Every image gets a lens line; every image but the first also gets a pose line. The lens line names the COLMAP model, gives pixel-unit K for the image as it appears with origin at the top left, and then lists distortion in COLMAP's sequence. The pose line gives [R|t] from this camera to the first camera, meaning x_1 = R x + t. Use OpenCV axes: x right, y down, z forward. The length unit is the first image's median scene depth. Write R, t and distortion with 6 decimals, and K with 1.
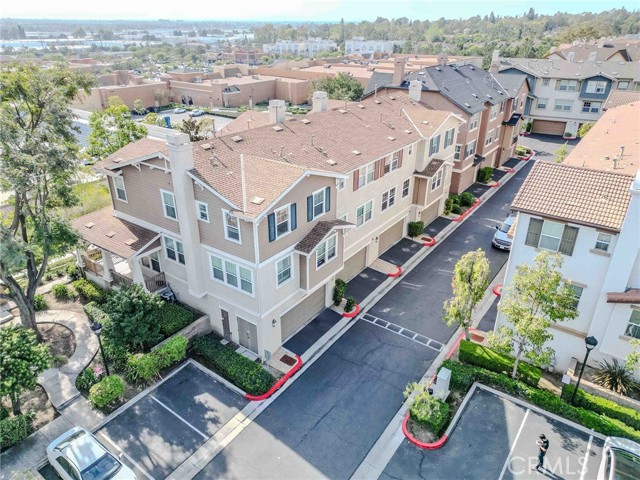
lens RADIAL K [[446.9, 0, 322.0], [0, 446.9, 242.7], [0, 0, 1]] dist [0.072757, -0.067515]
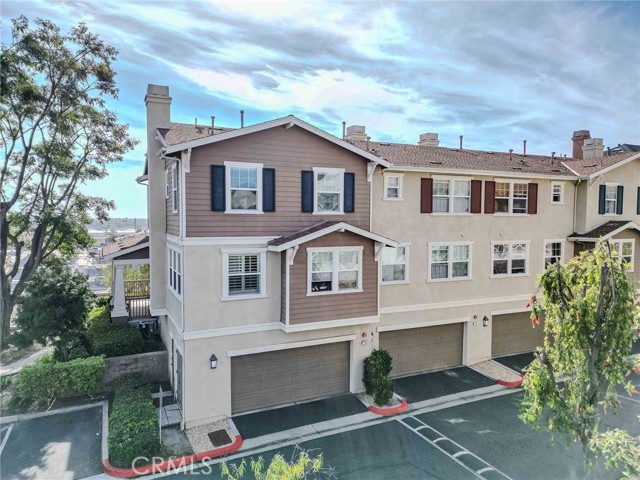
lens RADIAL K [[446.9, 0, 322.0], [0, 446.9, 242.7], [0, 0, 1]] dist [0.072757, -0.067515]
pose [[0.875470, 0.022188, -0.482762, 0.290803], [-0.213217, 0.914198, -0.344644, 0.199804], [0.433693, 0.404659, 0.805085, 0.486635]]
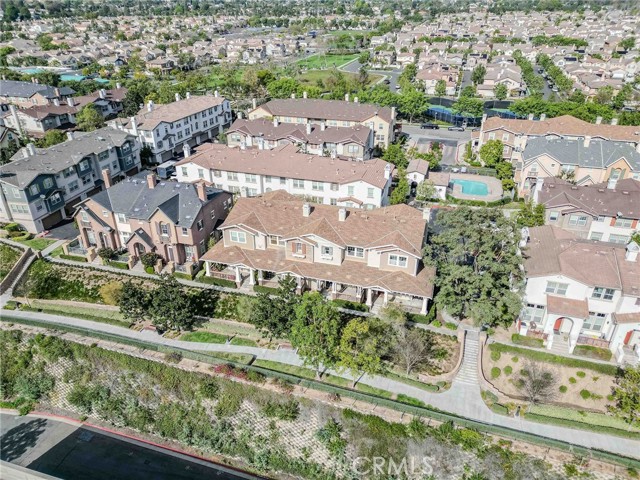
lens RADIAL K [[446.9, 0, 322.0], [0, 446.9, 242.7], [0, 0, 1]] dist [0.072757, -0.067515]
pose [[-0.321128, -0.444609, 0.836182, -2.098291], [0.417985, 0.725753, 0.546416, -1.554578], [-0.849803, 0.524981, -0.047220, 1.504441]]
